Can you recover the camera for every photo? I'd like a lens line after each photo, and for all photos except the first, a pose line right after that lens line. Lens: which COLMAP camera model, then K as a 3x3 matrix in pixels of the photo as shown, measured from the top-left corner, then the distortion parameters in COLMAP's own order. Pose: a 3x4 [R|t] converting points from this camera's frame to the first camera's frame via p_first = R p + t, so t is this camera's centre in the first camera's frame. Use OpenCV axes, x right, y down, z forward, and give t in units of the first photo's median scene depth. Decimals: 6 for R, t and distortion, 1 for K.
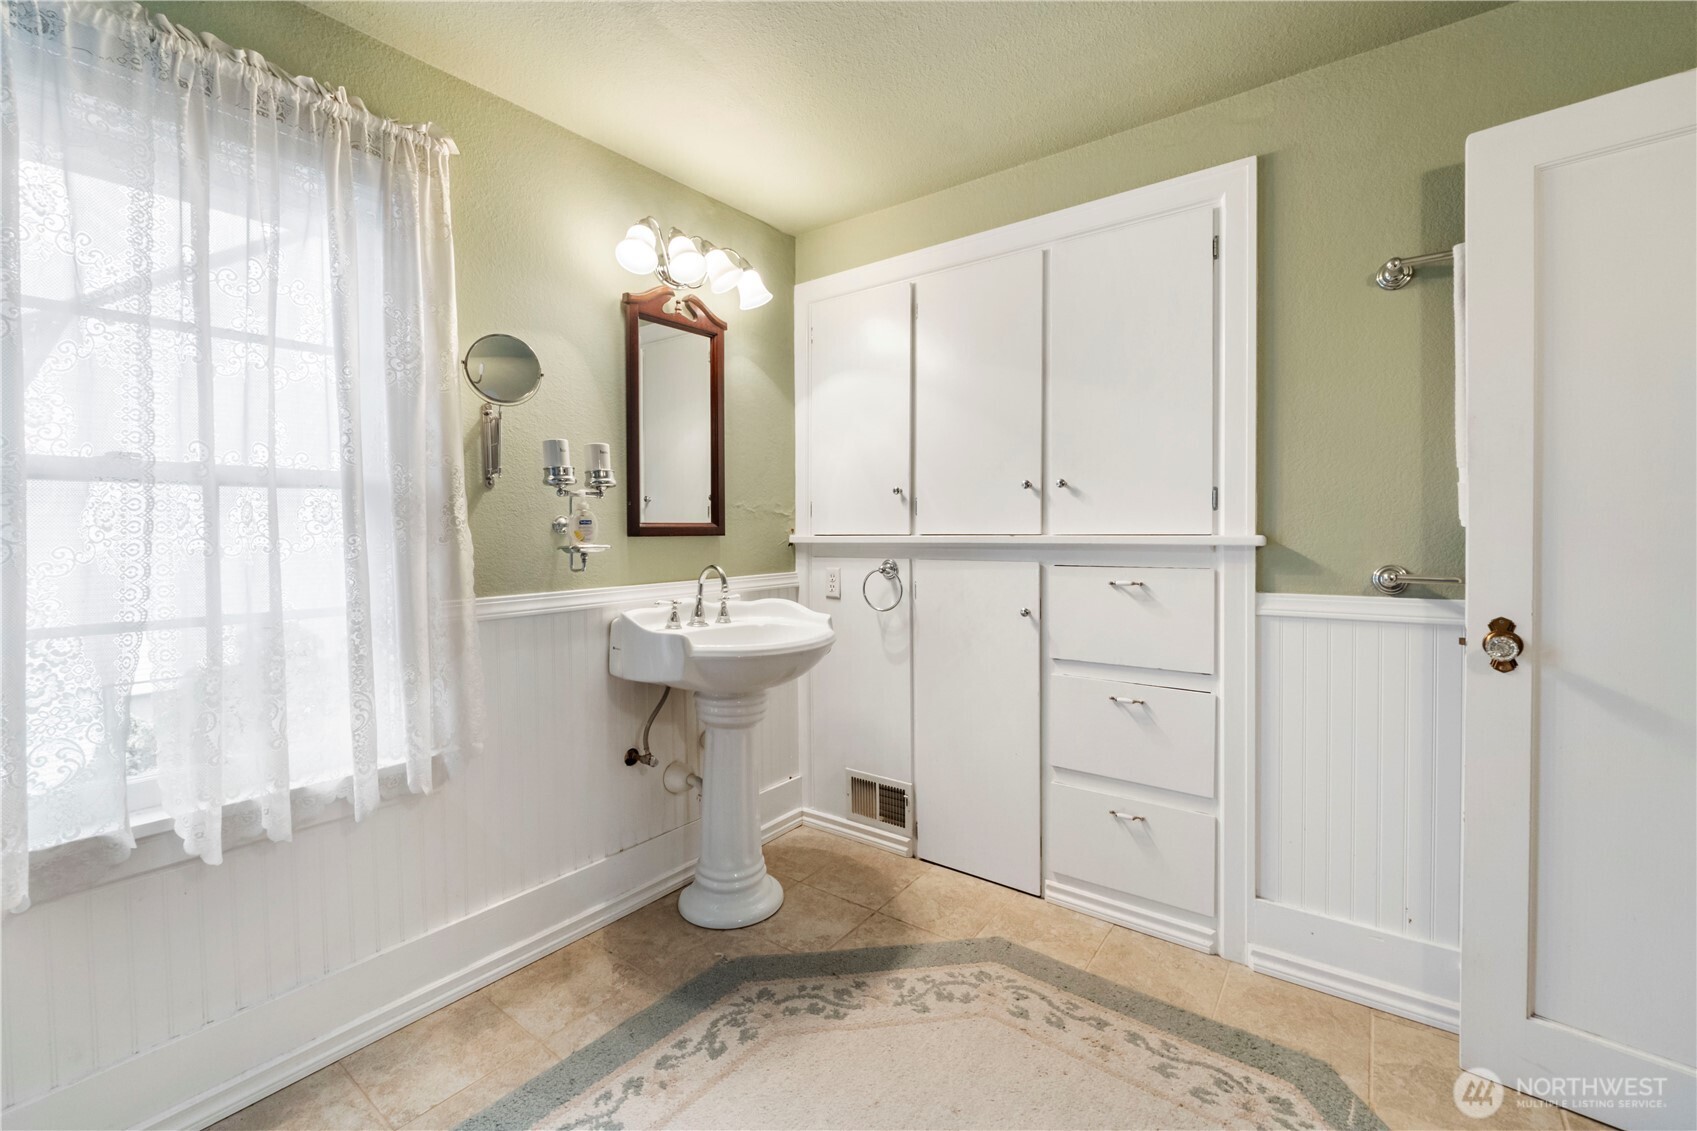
lens RADIAL K [[712.6, 0, 849.7], [0, 712.6, 542.5], [0, 0, 1]] dist [-0.009163, -0.000647]
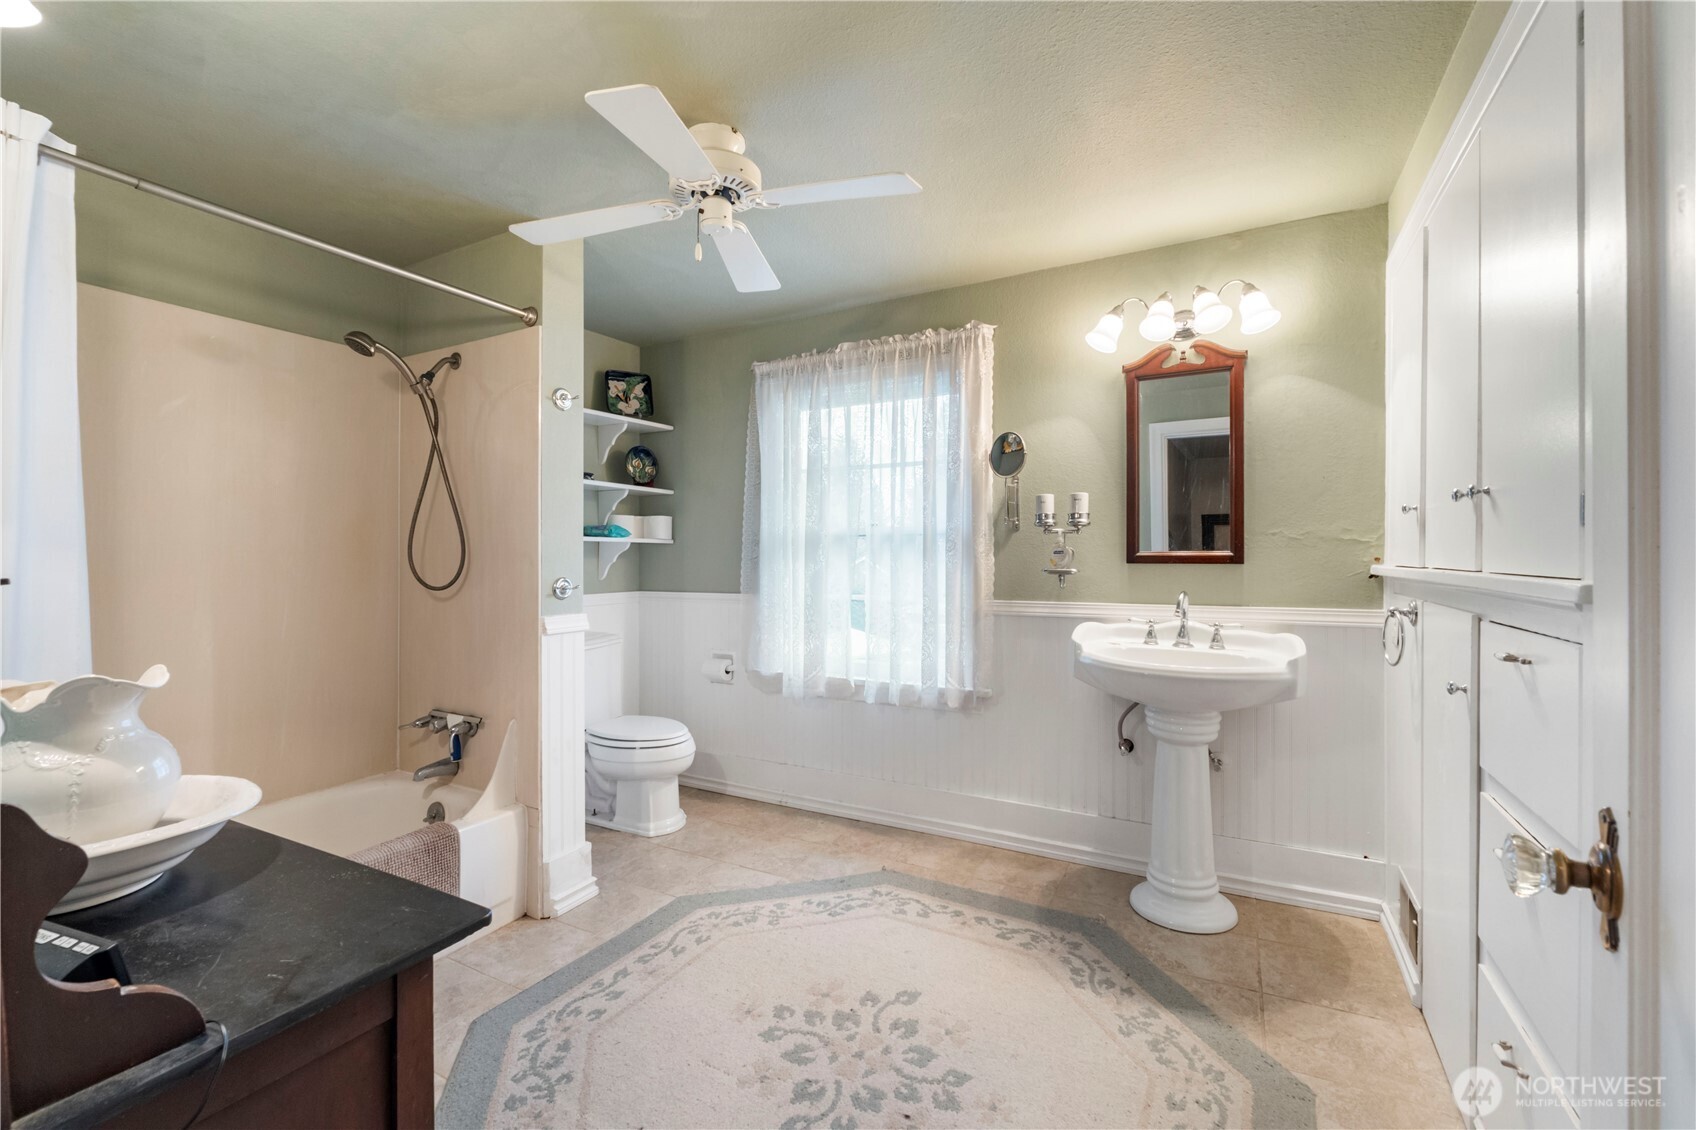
lens RADIAL K [[724.0, 0, 847.6], [0, 724.0, 544.5], [0, 0, 1]] dist [-0.006893, -0.000022]
pose [[0.147537, -0.004370, -0.989047, 0.994315], [-0.014740, 0.999869, -0.006617, -0.030001], [0.988947, 0.015555, 0.147454, 0.407059]]
